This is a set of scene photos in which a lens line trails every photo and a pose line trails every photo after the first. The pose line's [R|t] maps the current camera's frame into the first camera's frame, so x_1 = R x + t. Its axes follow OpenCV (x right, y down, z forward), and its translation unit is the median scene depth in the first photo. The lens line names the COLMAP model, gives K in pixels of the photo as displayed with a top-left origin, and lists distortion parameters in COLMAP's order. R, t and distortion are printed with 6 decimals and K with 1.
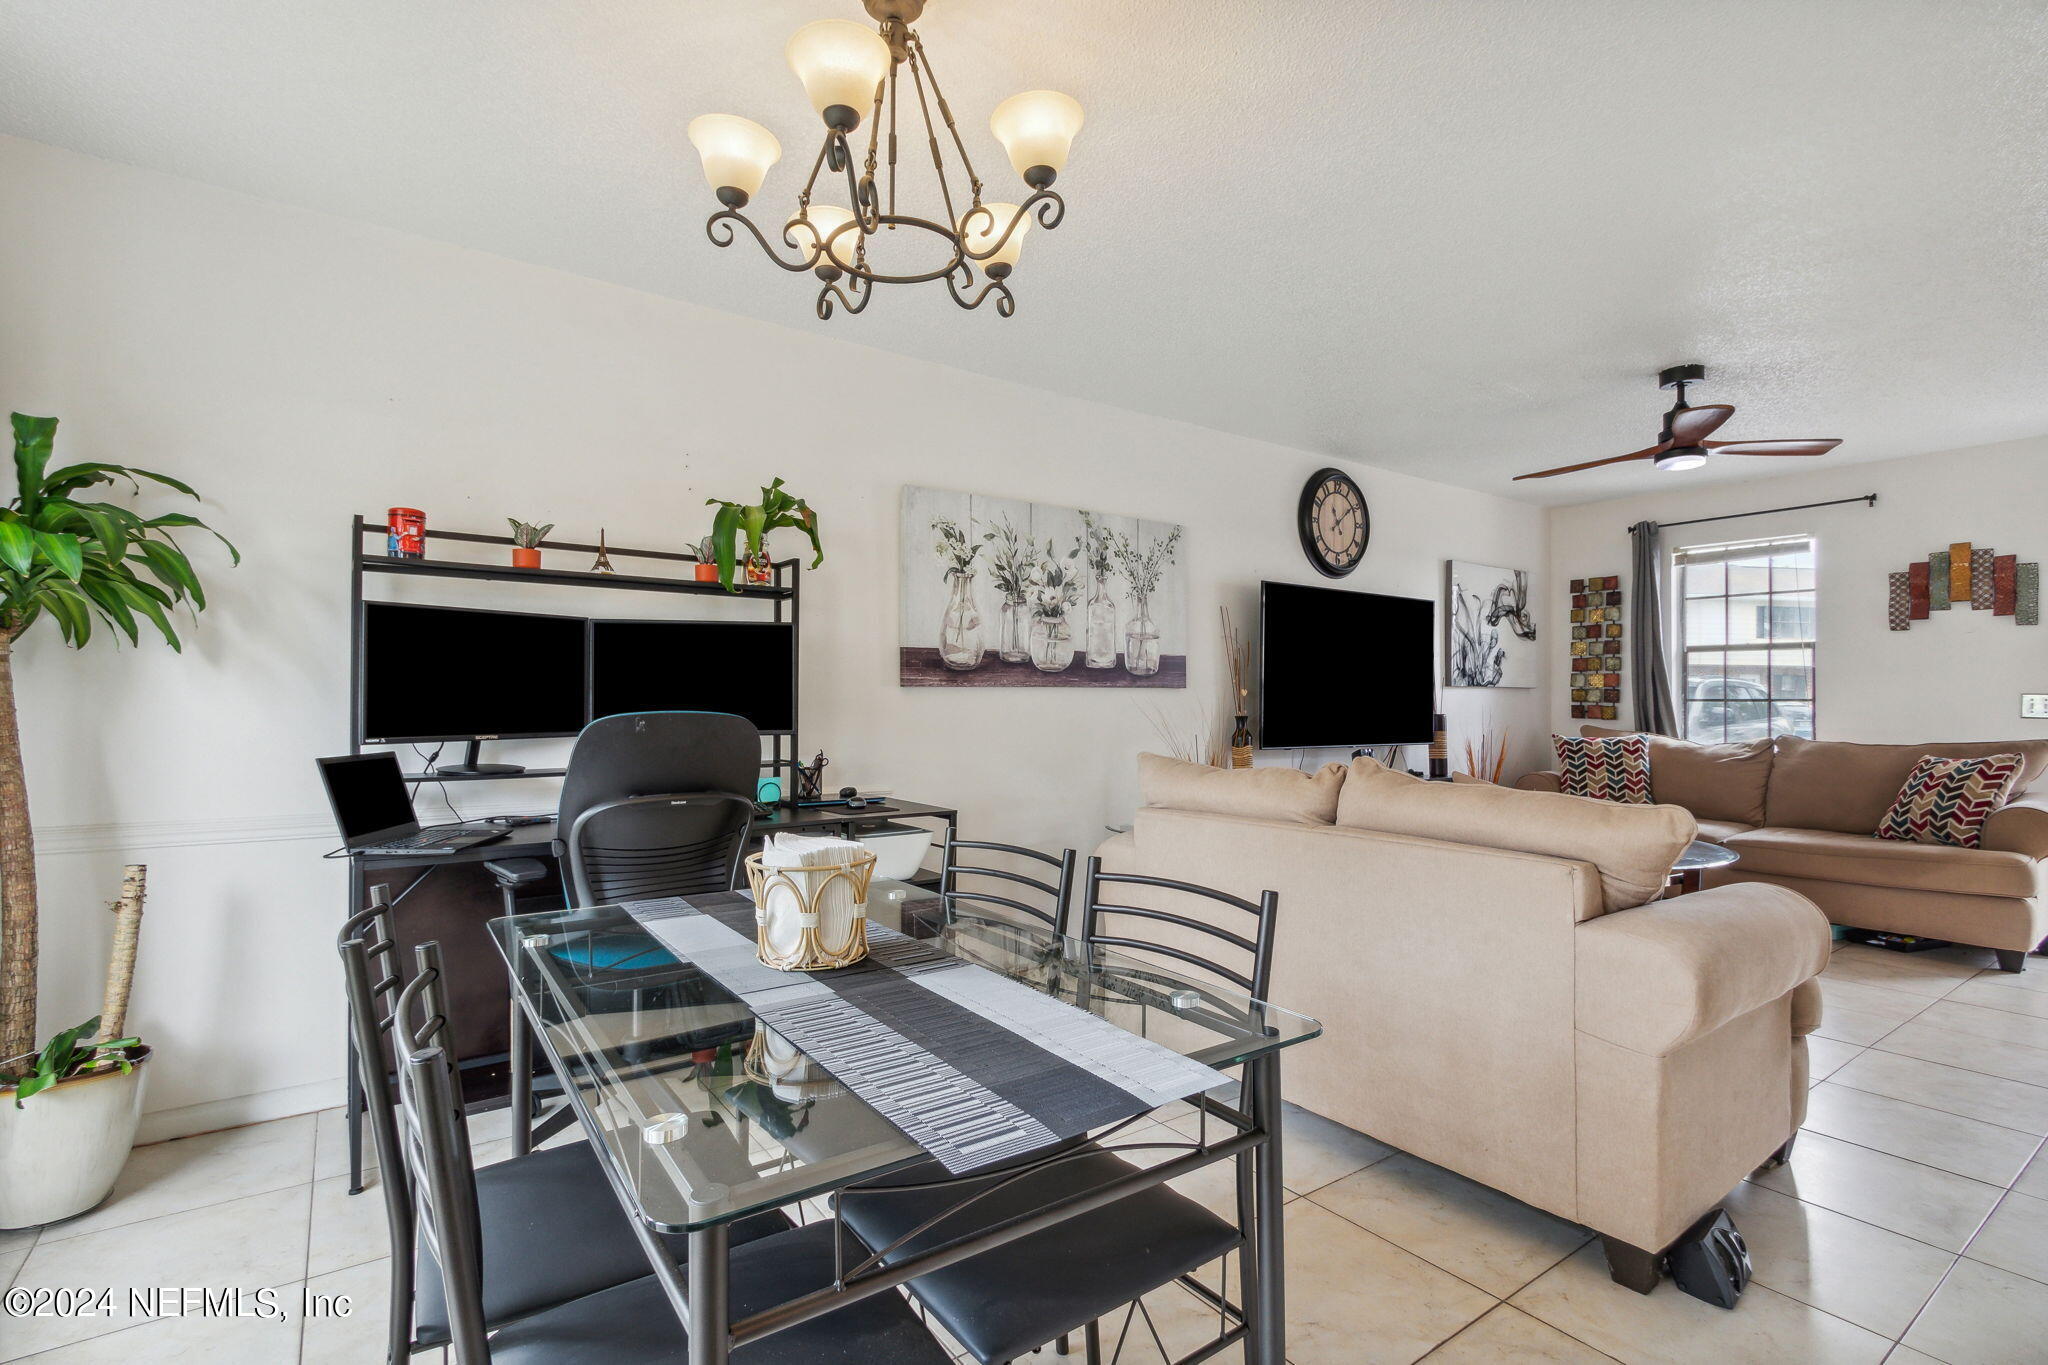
lens RADIAL K [[950.7, 0, 1025.2], [0, 950.7, 691.7], [0, 0, 1]] dist [0.003059, -0.000155]
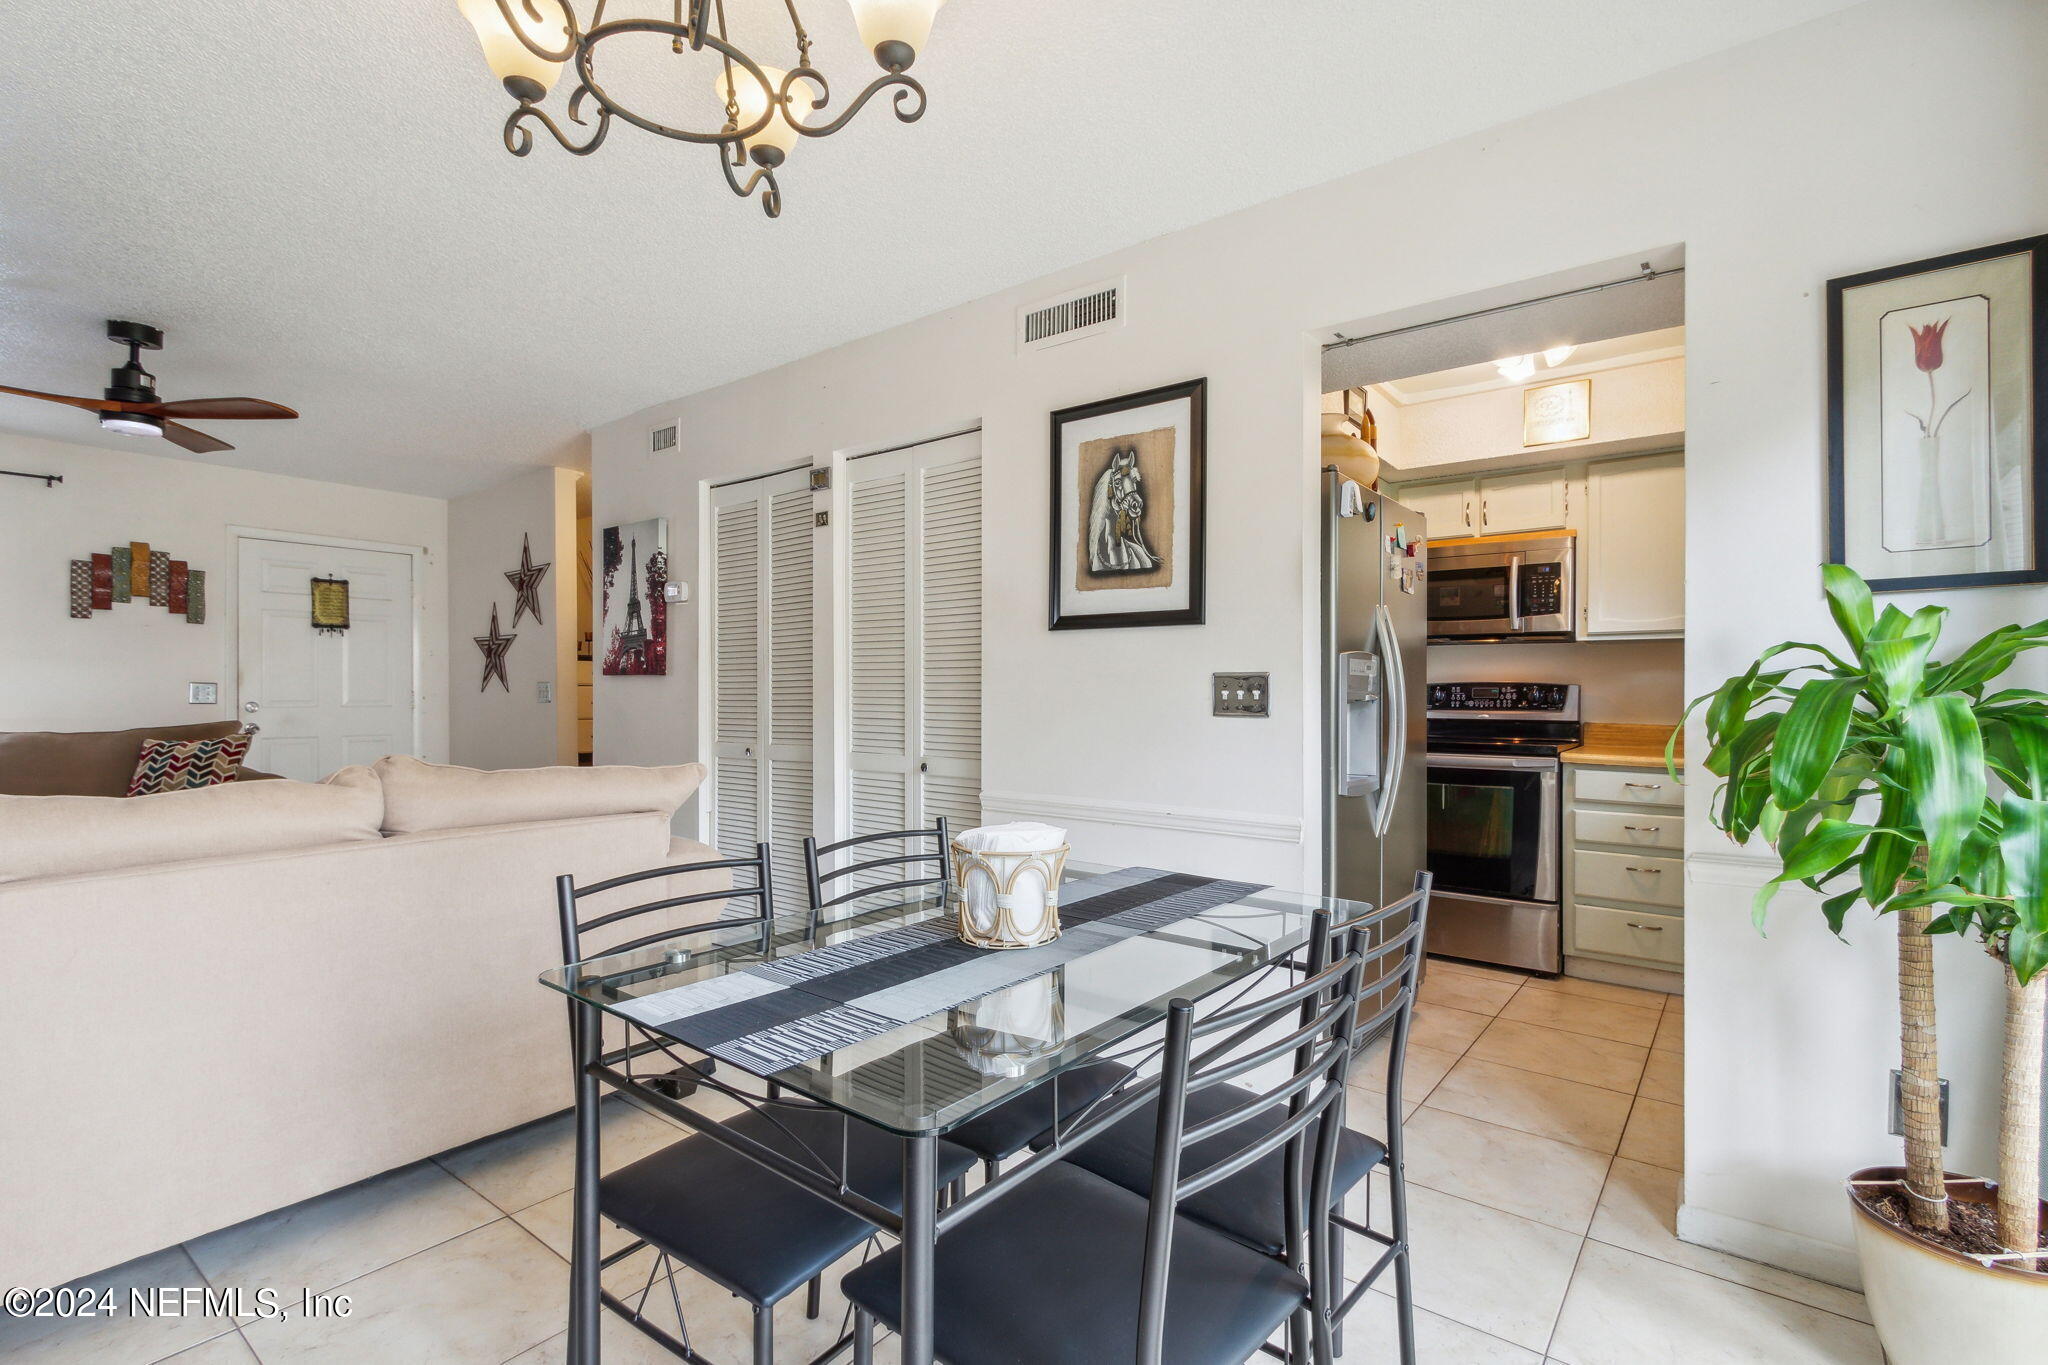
lens RADIAL K [[950.7, 0, 1025.2], [0, 950.7, 691.7], [0, 0, 1]] dist [0.003059, -0.000155]
pose [[-0.284555, -0.002213, 0.958657, -0.382513], [-0.014349, 0.999895, -0.001952, 0.000887], [-0.958552, -0.014312, -0.284557, 0.385983]]
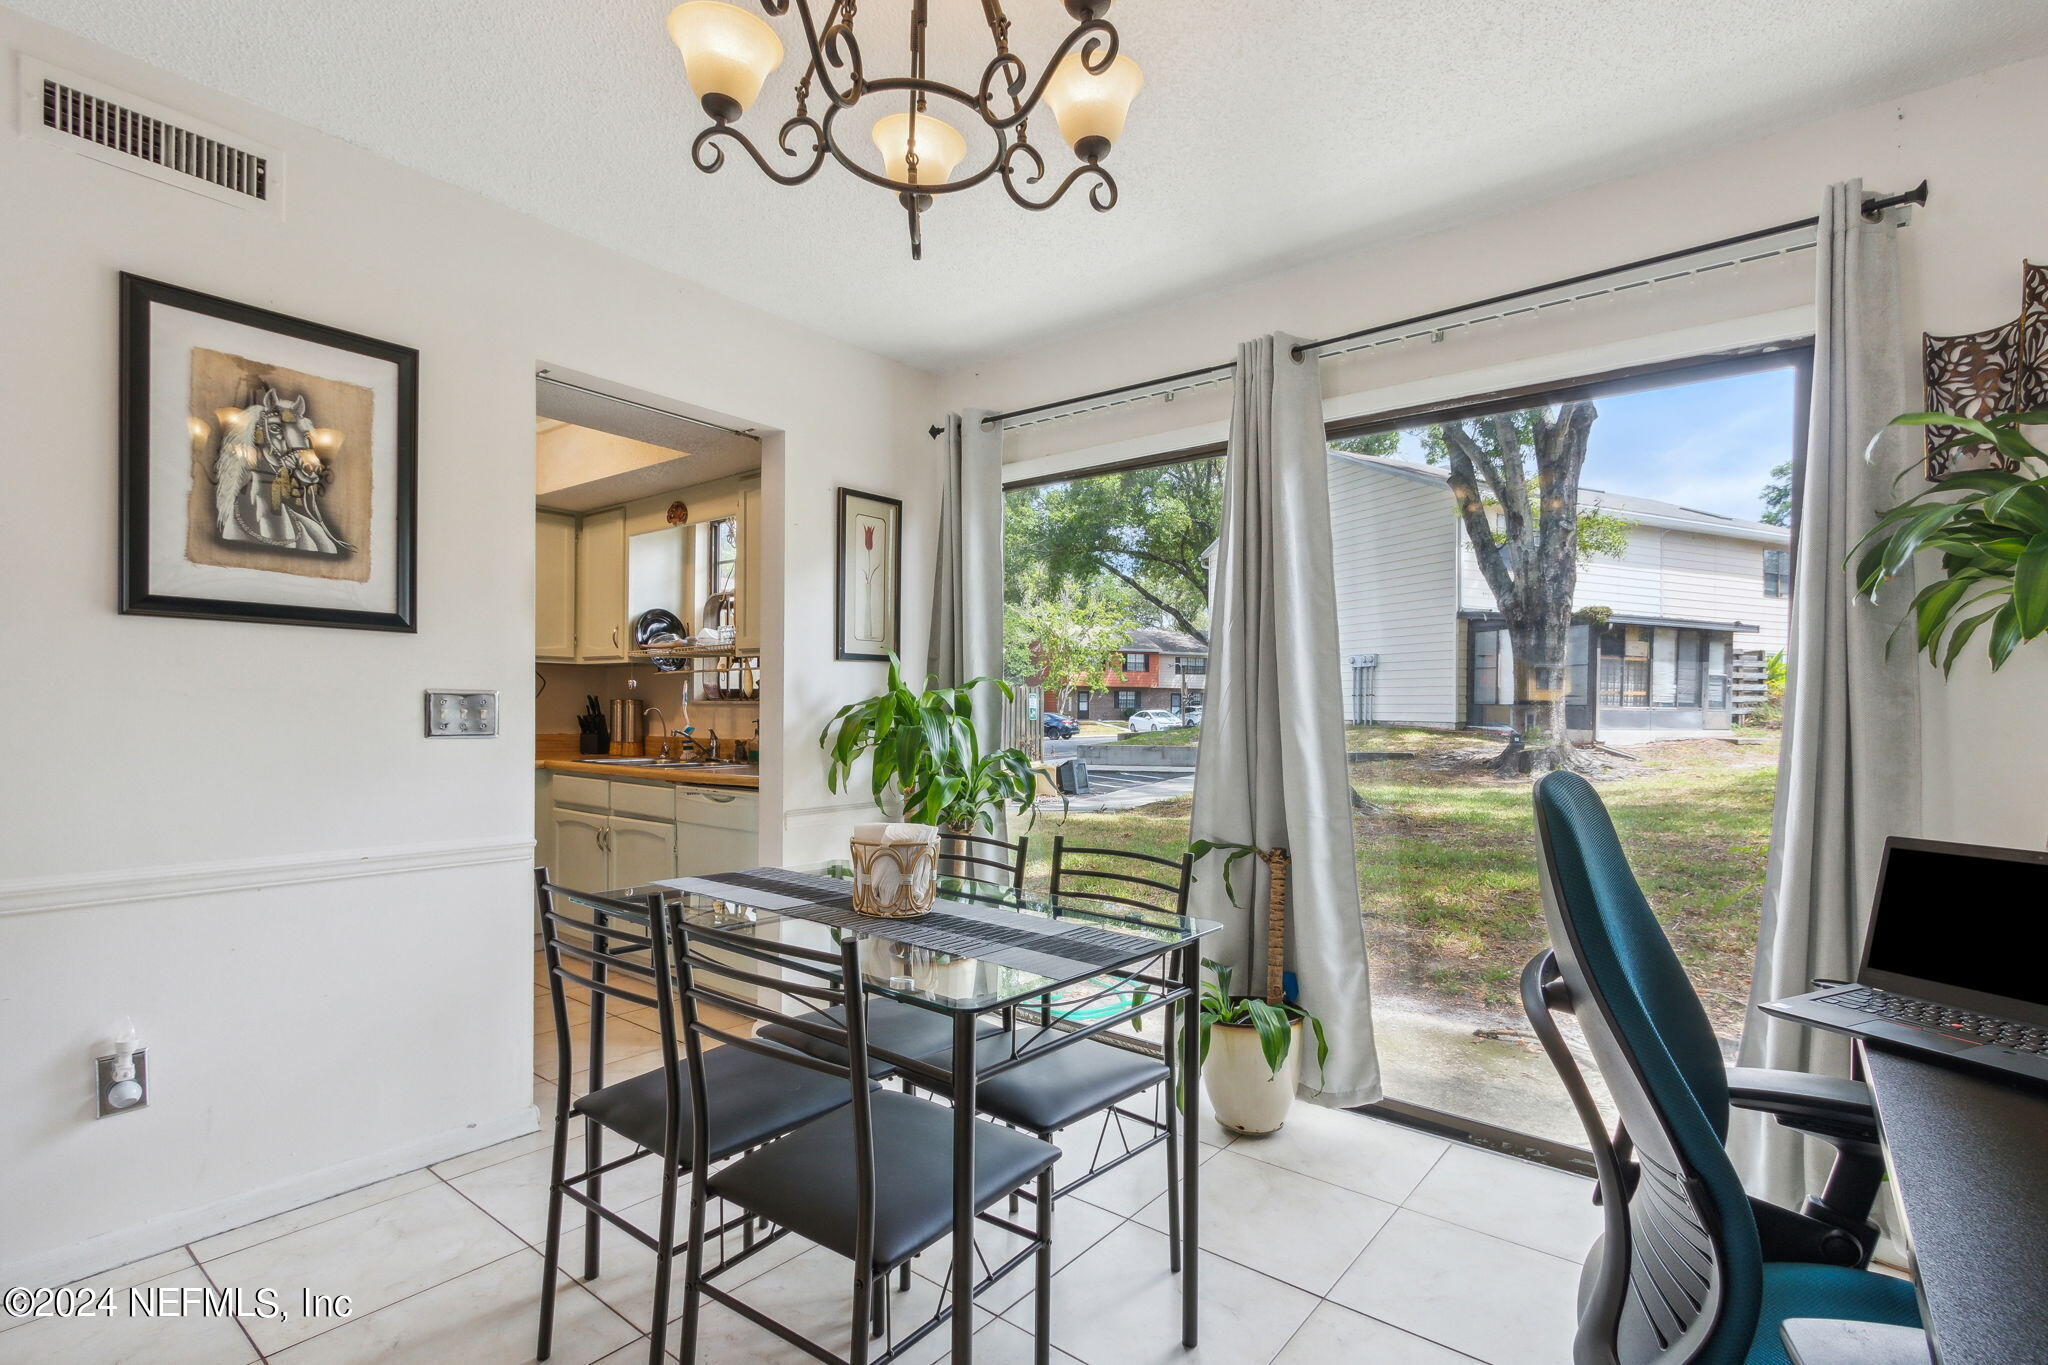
lens RADIAL K [[960.2, 0, 1017.8], [0, 960.2, 724.2], [0, 0, 1]] dist [0.001025, 0.000750]
pose [[-0.964031, -0.011374, -0.265546, -0.012589], [-0.012730, 0.999913, 0.003386, -0.000199], [0.265485, 0.006644, -0.964092, 0.716149]]
